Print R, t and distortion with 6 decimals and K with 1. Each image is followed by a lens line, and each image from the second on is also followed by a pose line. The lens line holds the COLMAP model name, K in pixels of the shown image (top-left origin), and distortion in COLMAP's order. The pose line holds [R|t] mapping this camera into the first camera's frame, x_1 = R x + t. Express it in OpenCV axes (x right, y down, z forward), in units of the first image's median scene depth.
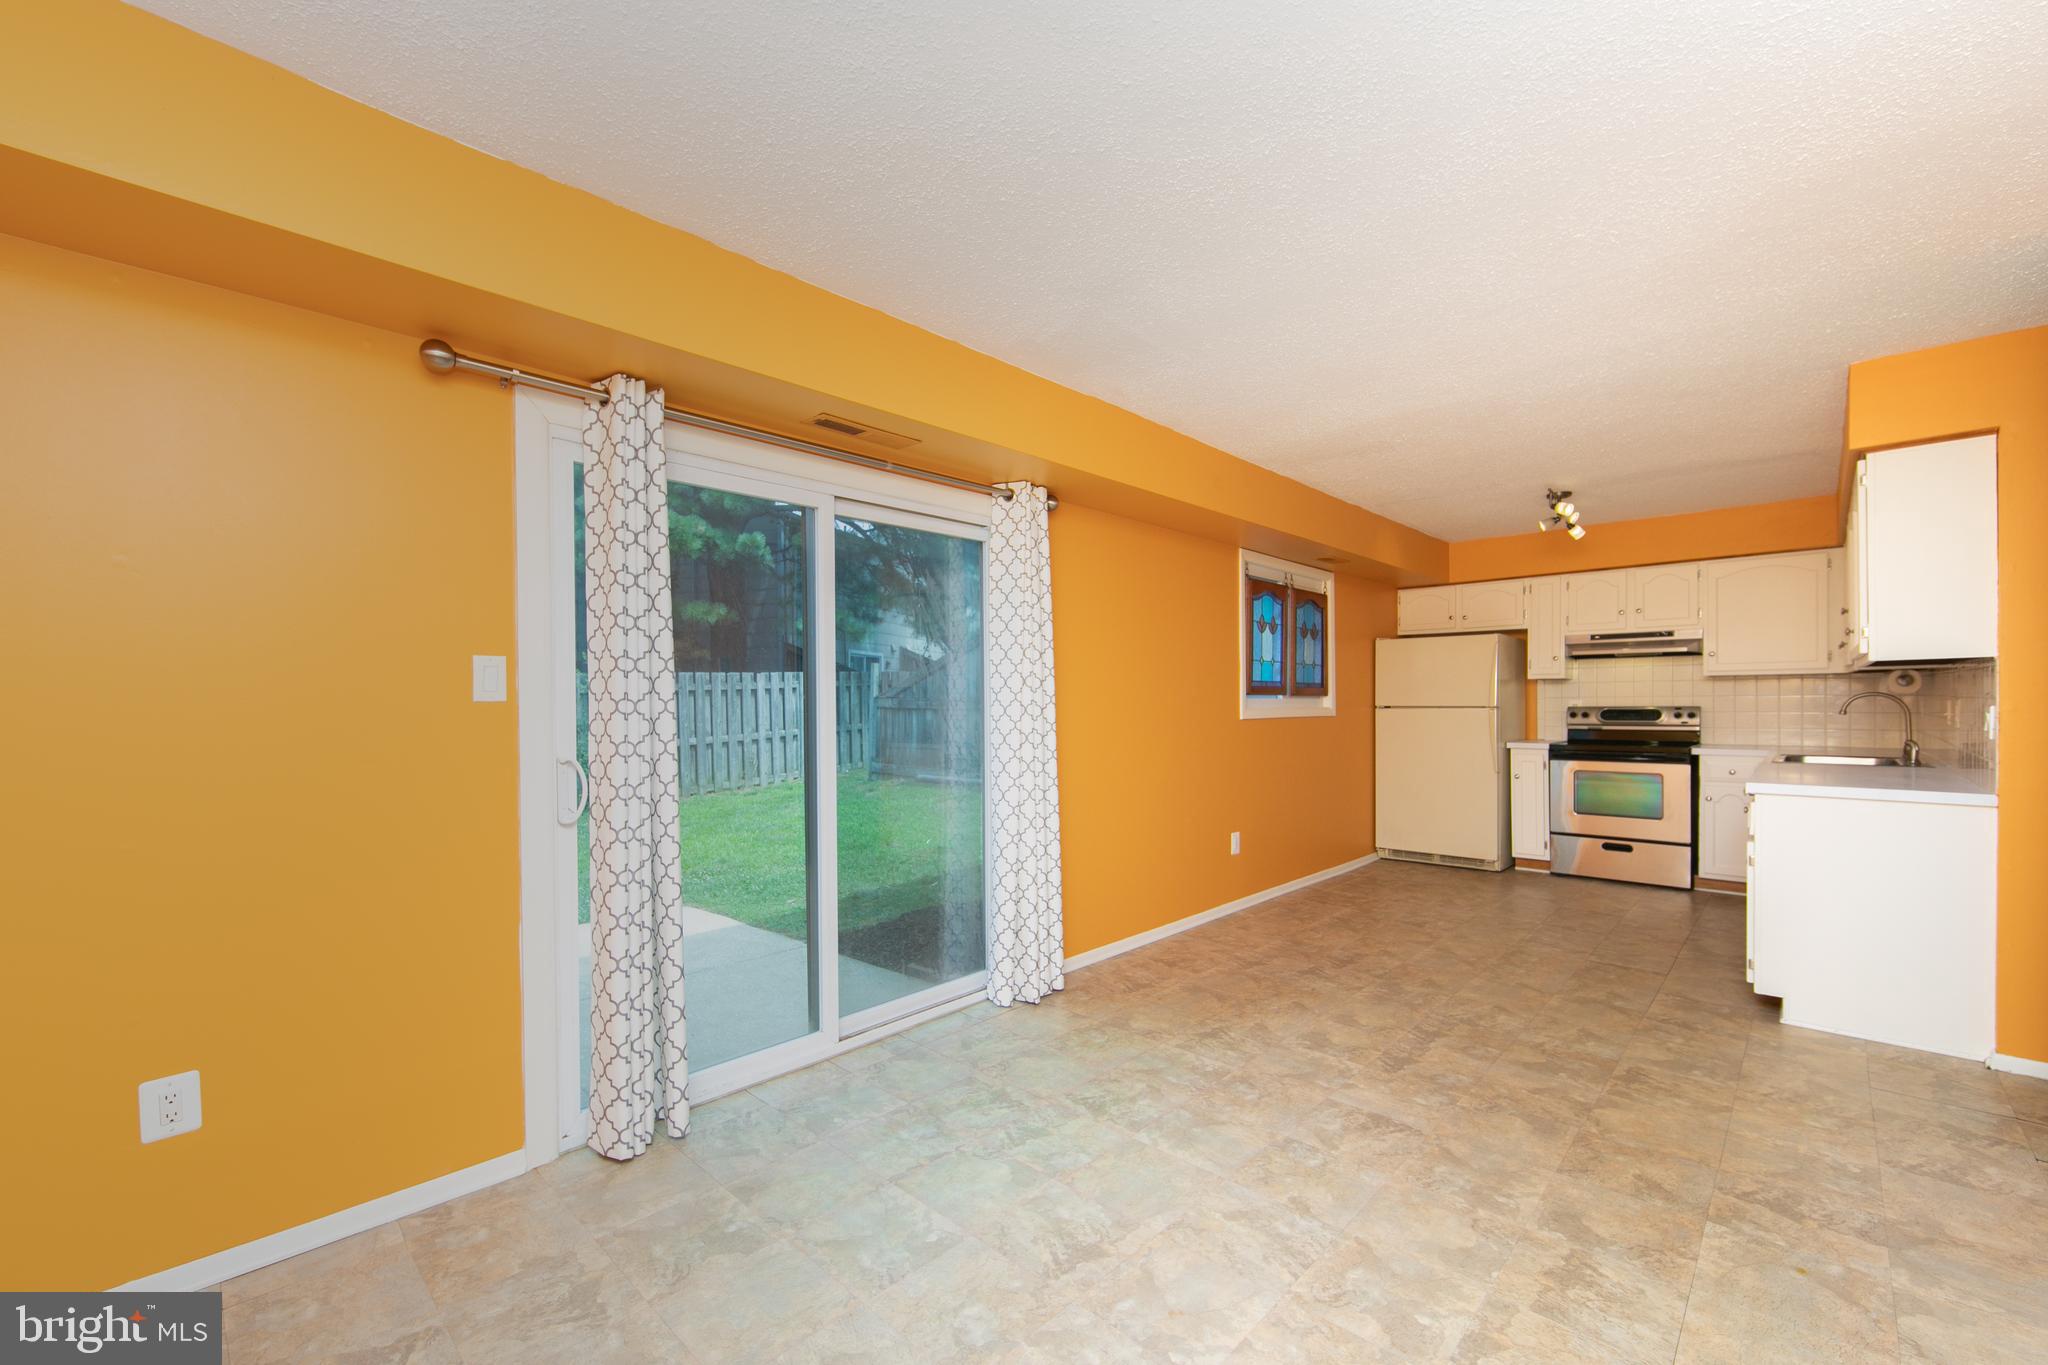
lens RADIAL K [[806.6, 0, 1021.0], [0, 806.6, 694.0], [0, 0, 1]] dist [-0.010689, 0.000512]
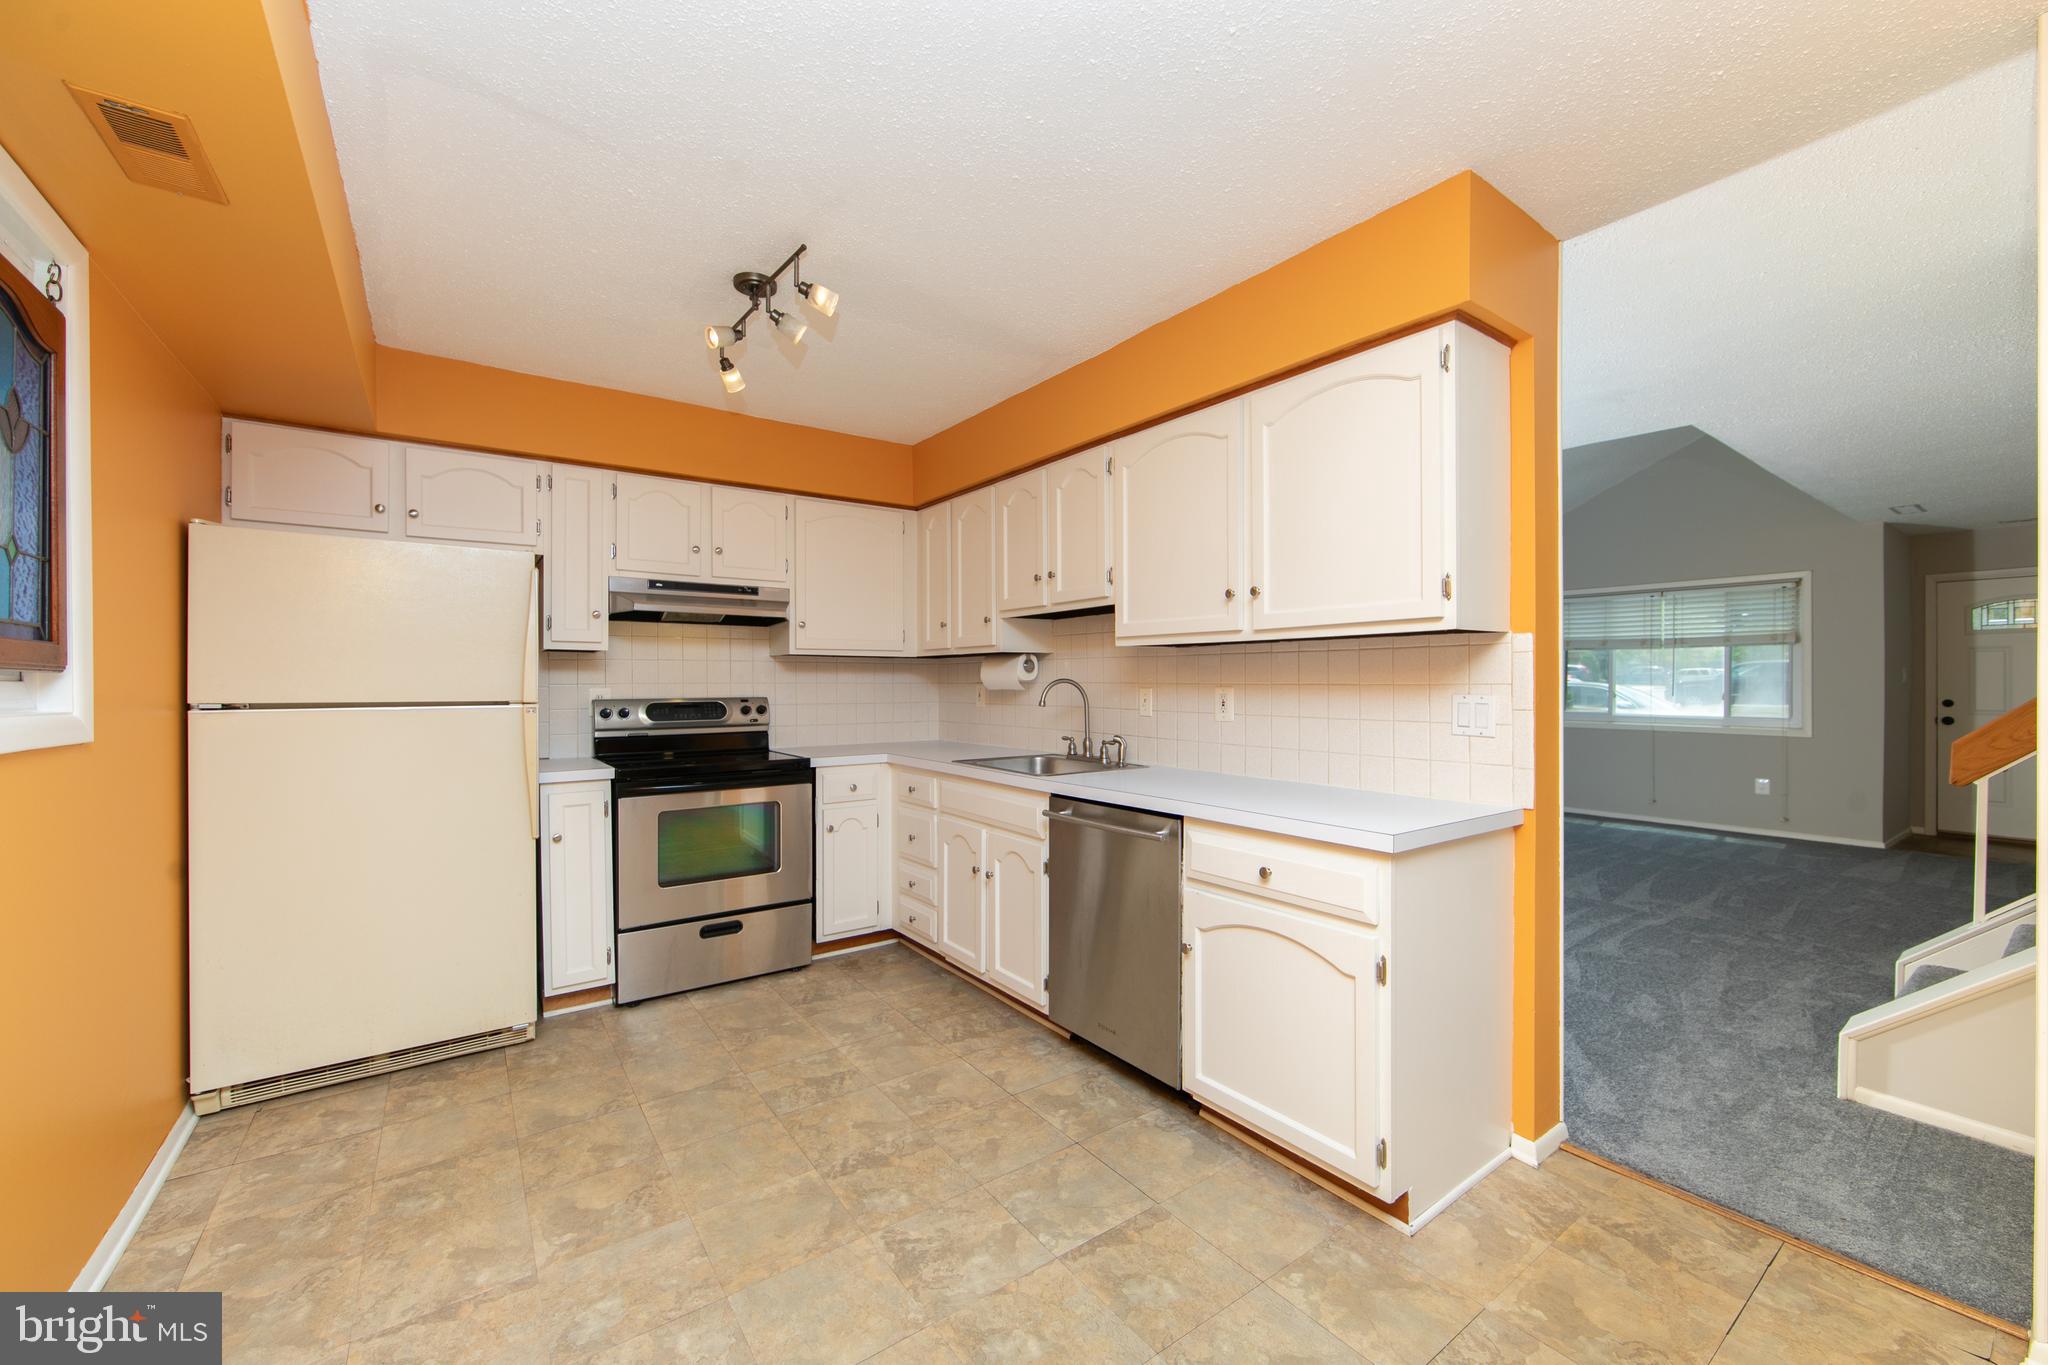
lens RADIAL K [[806.6, 0, 1025.1], [0, 806.6, 683.0], [0, 0, 1]] dist [-0.010689, 0.000512]
pose [[0.172154, 0.008347, 0.985035, 0.170138], [-0.008976, 0.999936, -0.006905, 0.005359], [-0.985029, -0.007653, 0.172218, 0.639159]]
